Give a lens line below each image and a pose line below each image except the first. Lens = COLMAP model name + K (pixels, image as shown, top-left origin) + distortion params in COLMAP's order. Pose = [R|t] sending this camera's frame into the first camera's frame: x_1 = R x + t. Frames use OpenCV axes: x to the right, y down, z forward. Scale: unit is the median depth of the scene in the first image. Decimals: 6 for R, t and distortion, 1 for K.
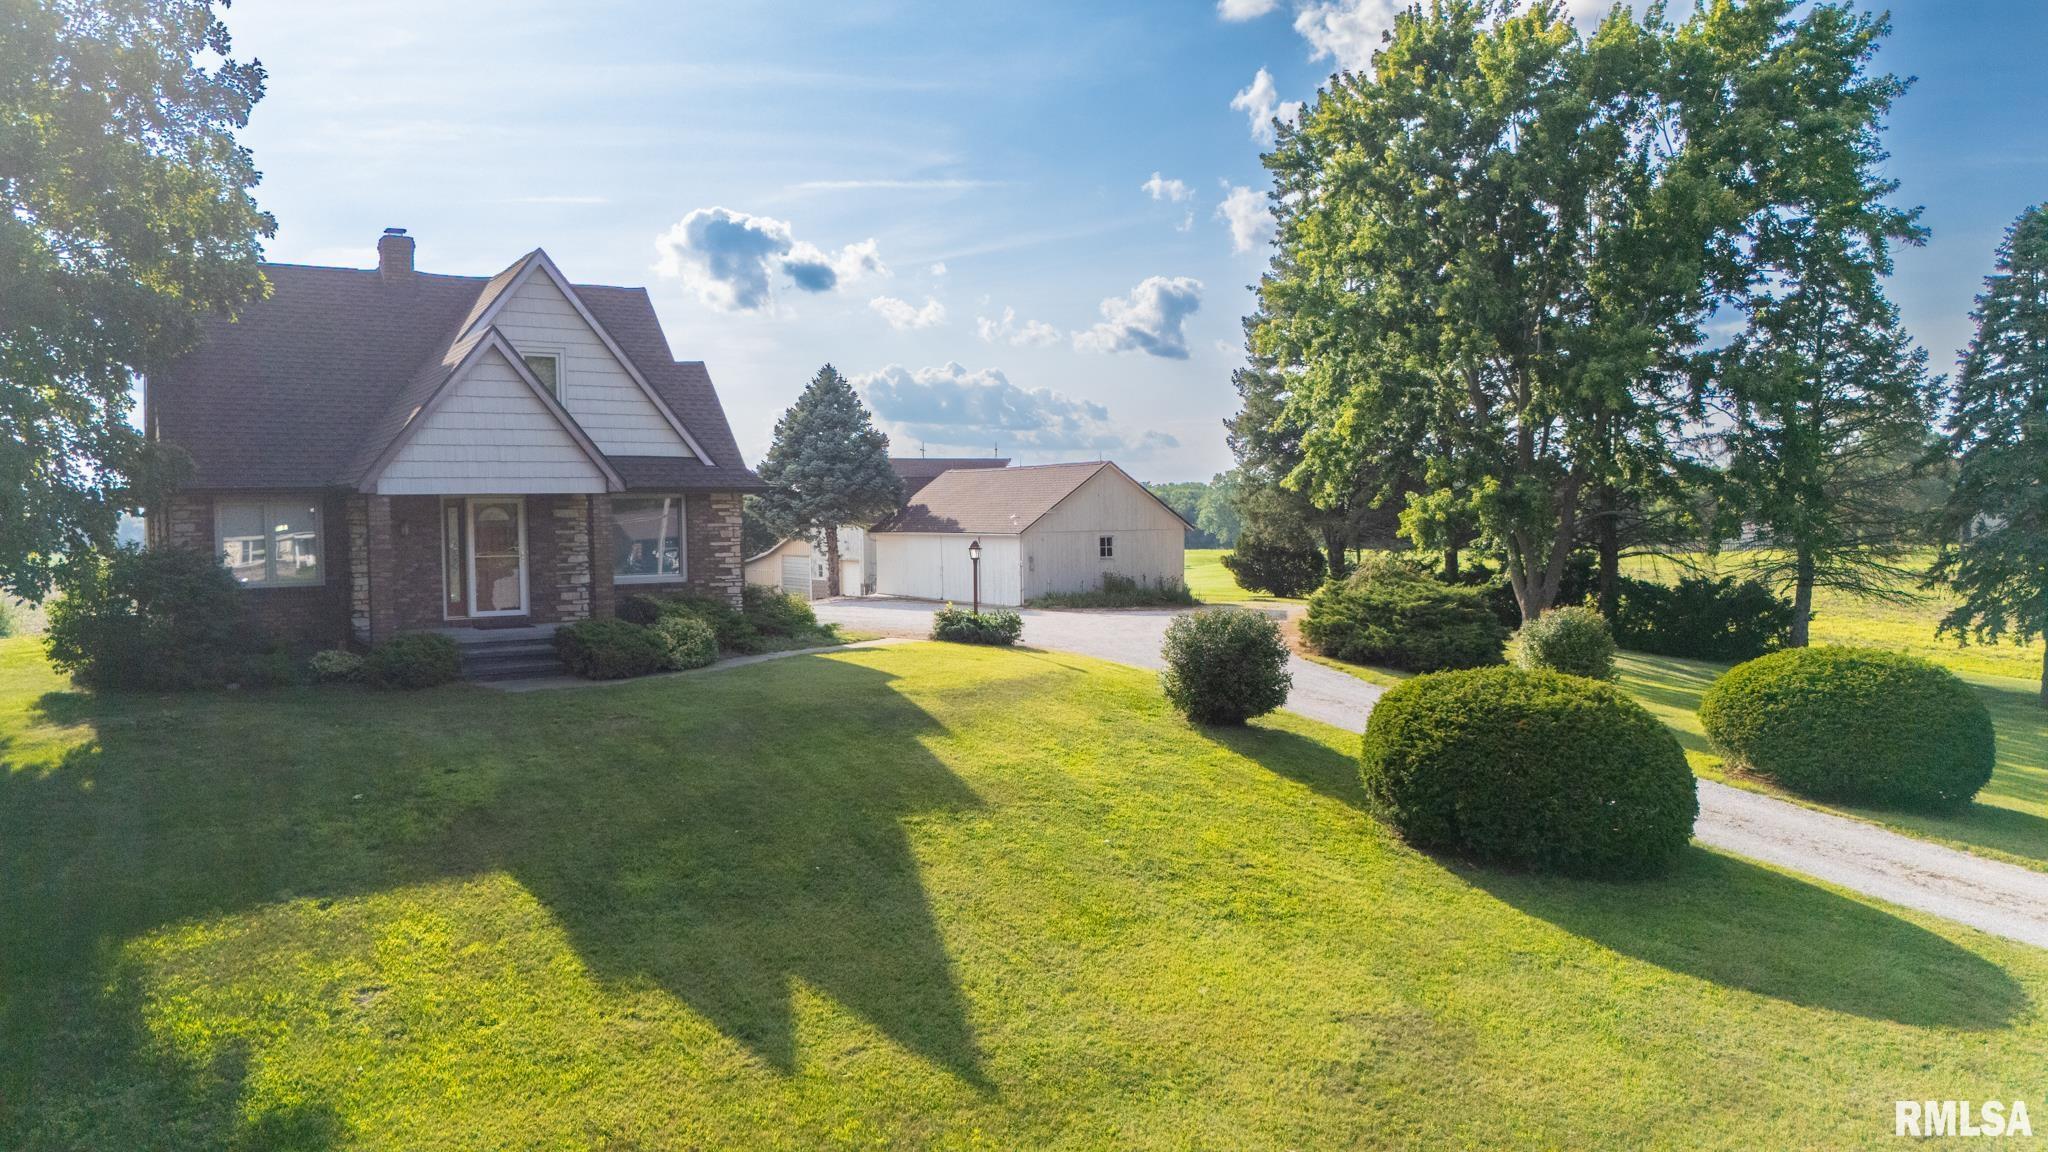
lens RADIAL K [[1516.7, 0, 1024.0], [0, 1516.7, 576.0], [0, 0, 1]] dist [0.089728, -0.104472]
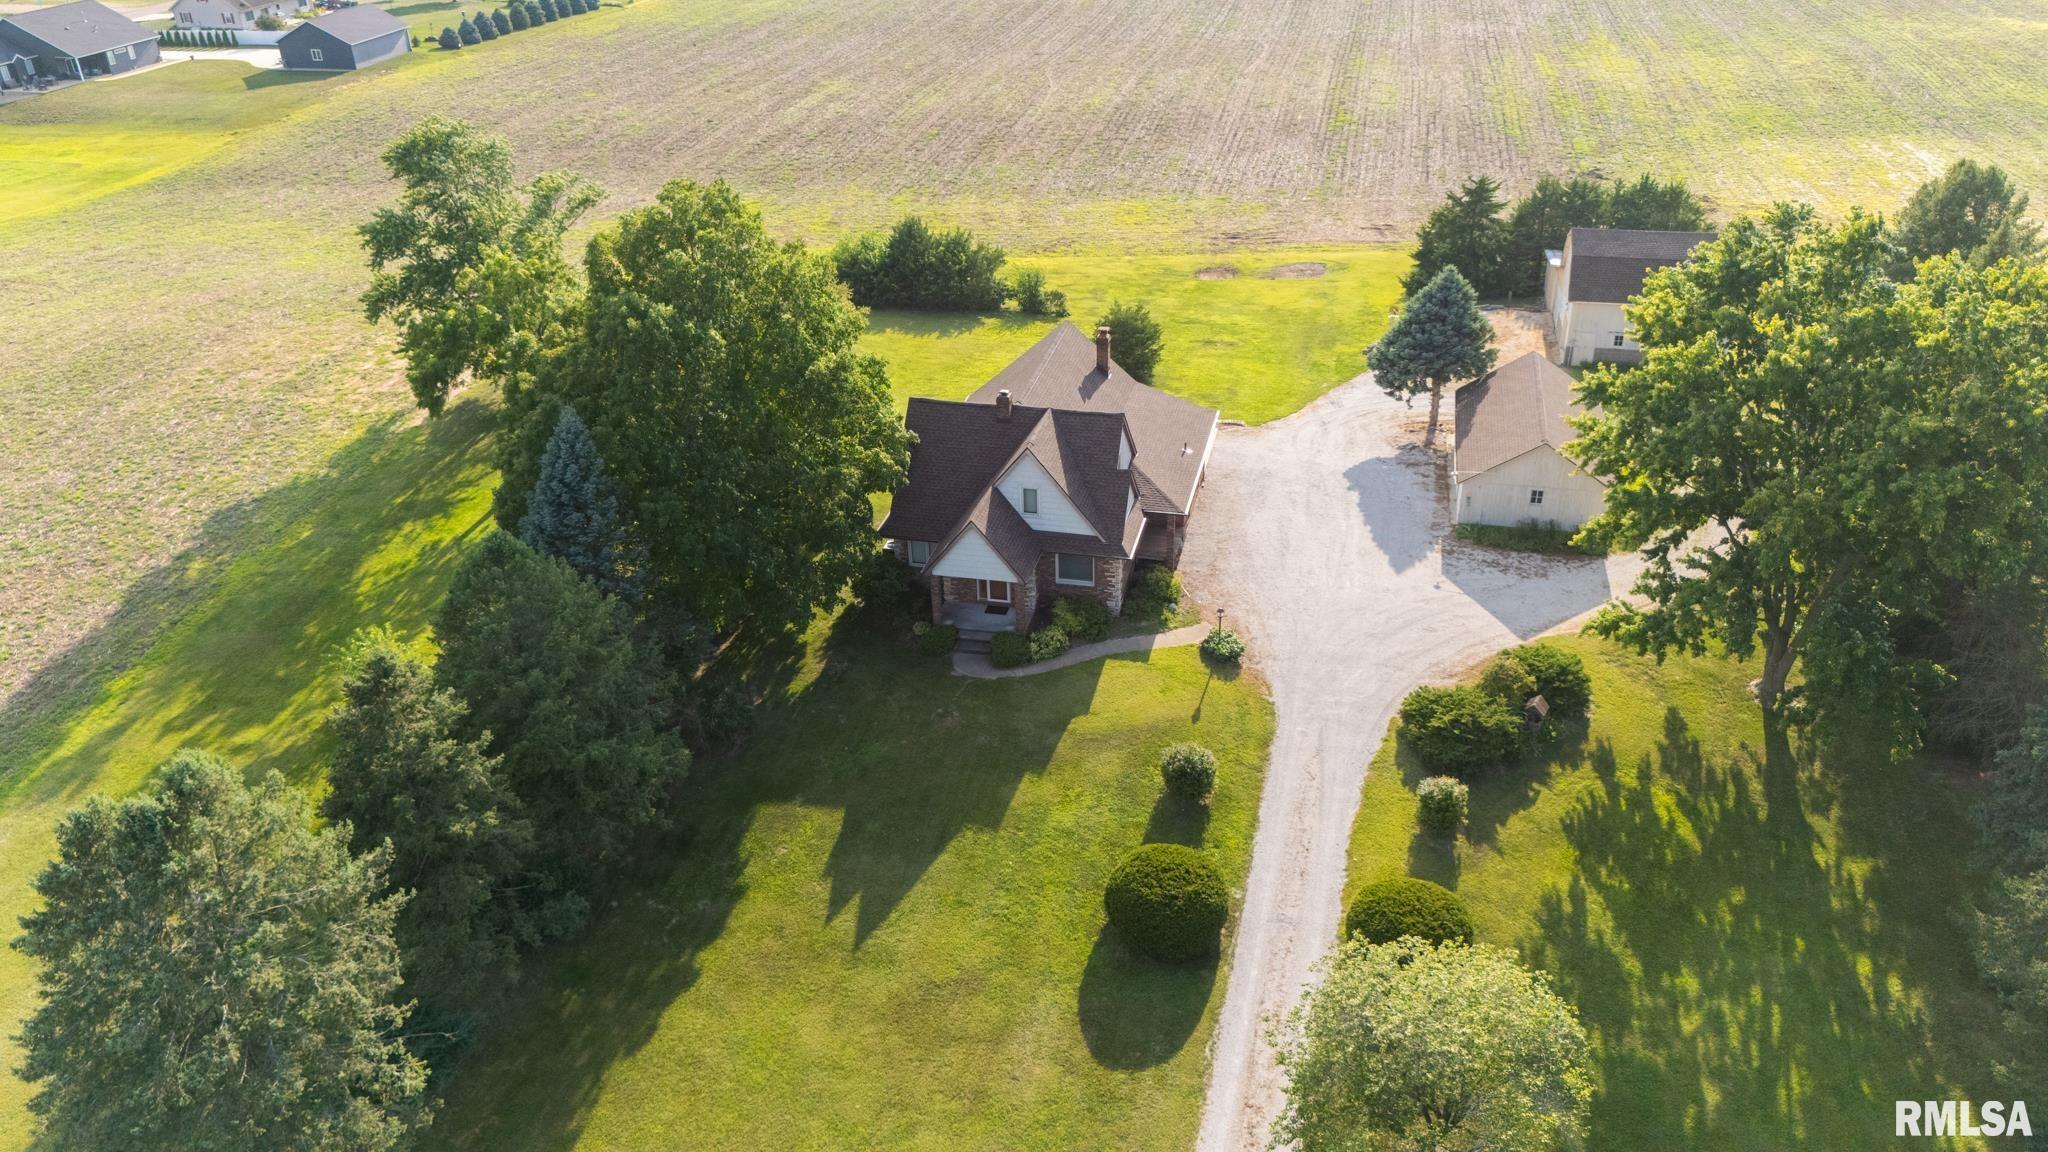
lens RADIAL K [[1526.4, 0, 1024.0], [0, 1526.4, 576.0], [0, 0, 1]] dist [0.110122, 0.000114]
pose [[0.709512, 0.347493, -0.613059, 1.236327], [-0.015174, 0.877297, 0.479707, -1.264030], [0.704530, -0.331056, 0.627726, -0.481617]]
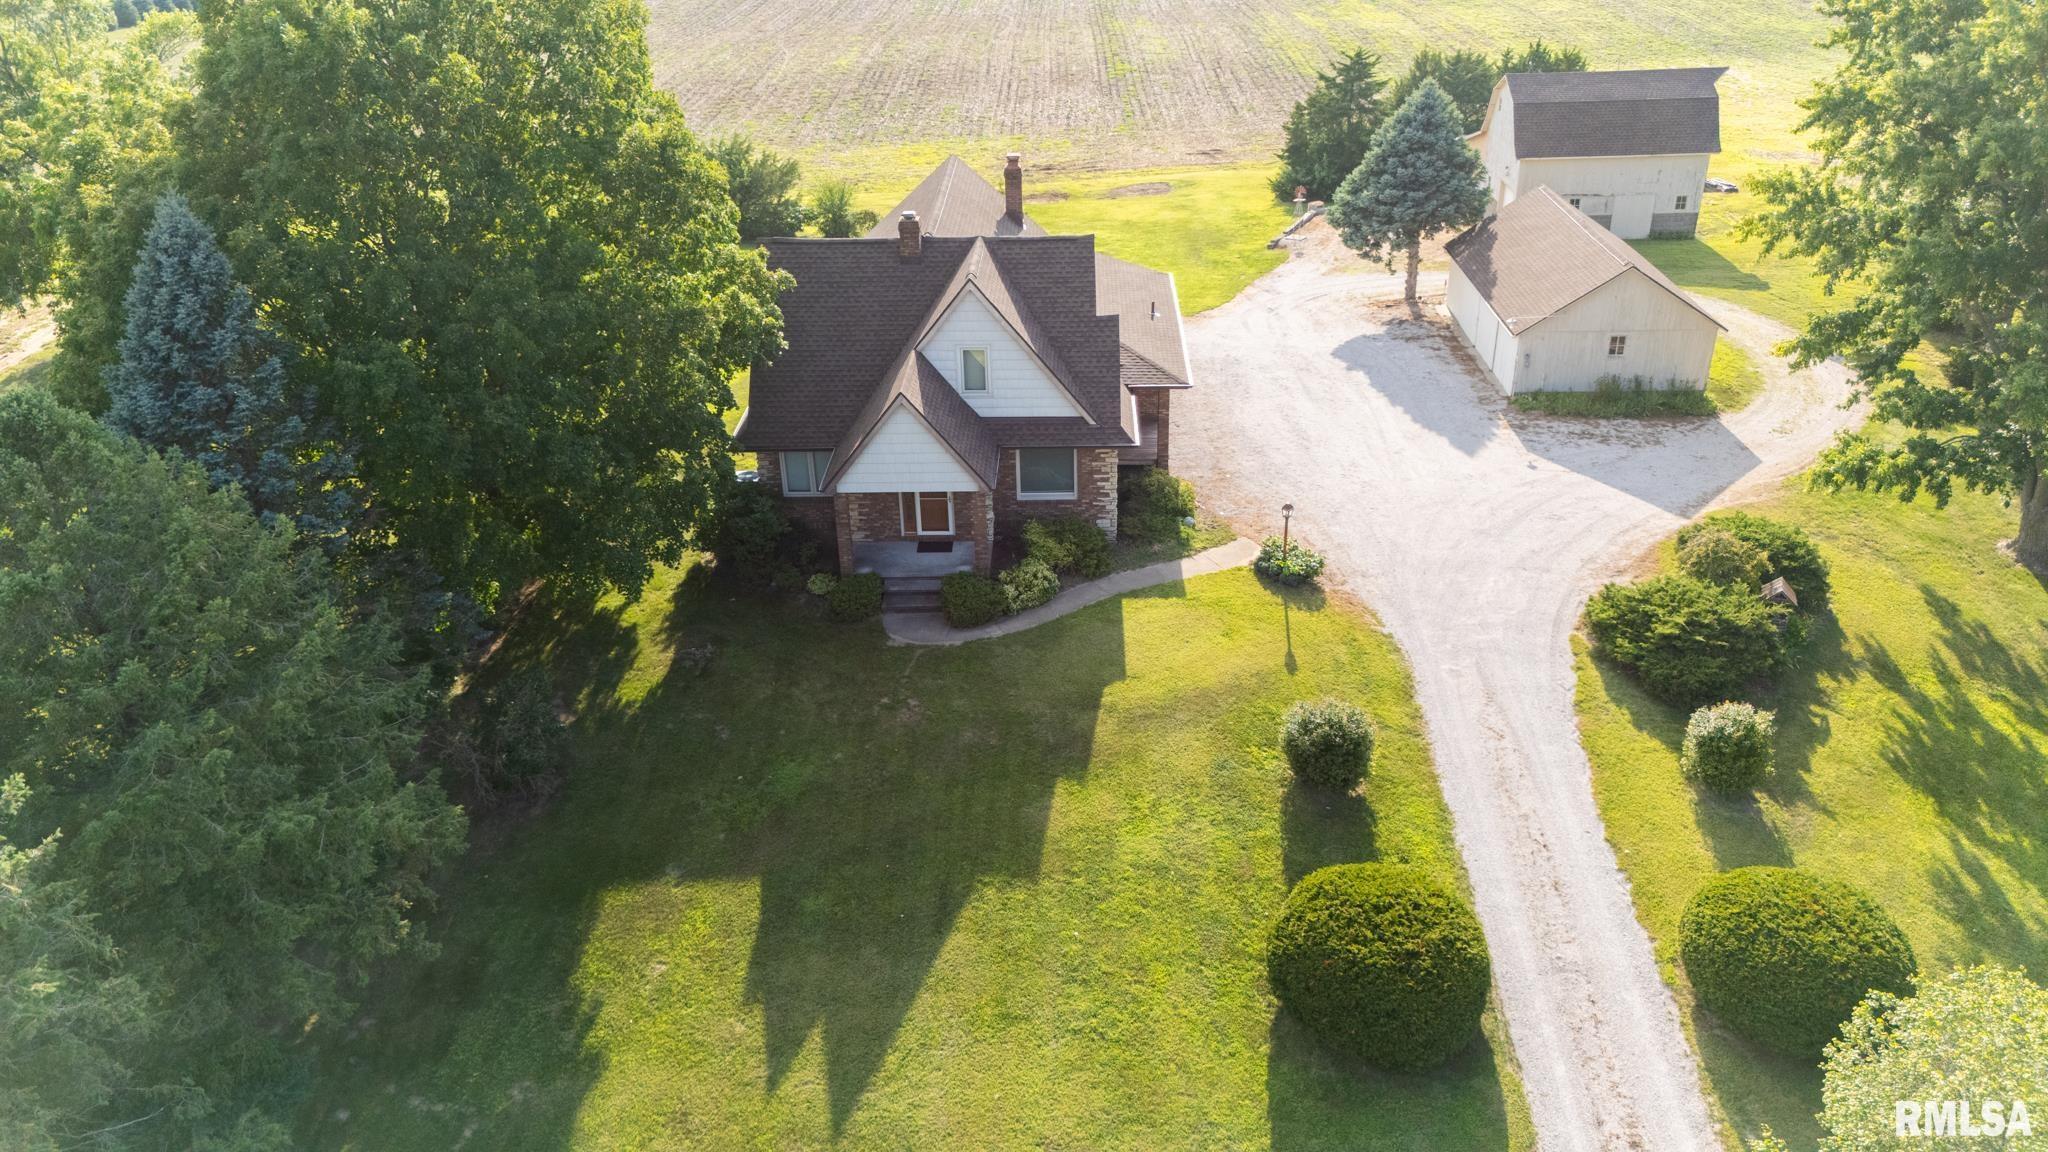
lens RADIAL K [[1516.7, 0, 1024.0], [0, 1516.7, 576.0], [0, 0, 1]] dist [0.089728, -0.104472]
pose [[0.837637, 0.249404, -0.485965, 0.528013], [-0.011886, 0.897787, 0.440269, -0.669695], [0.546098, -0.363009, 0.754985, -0.116288]]
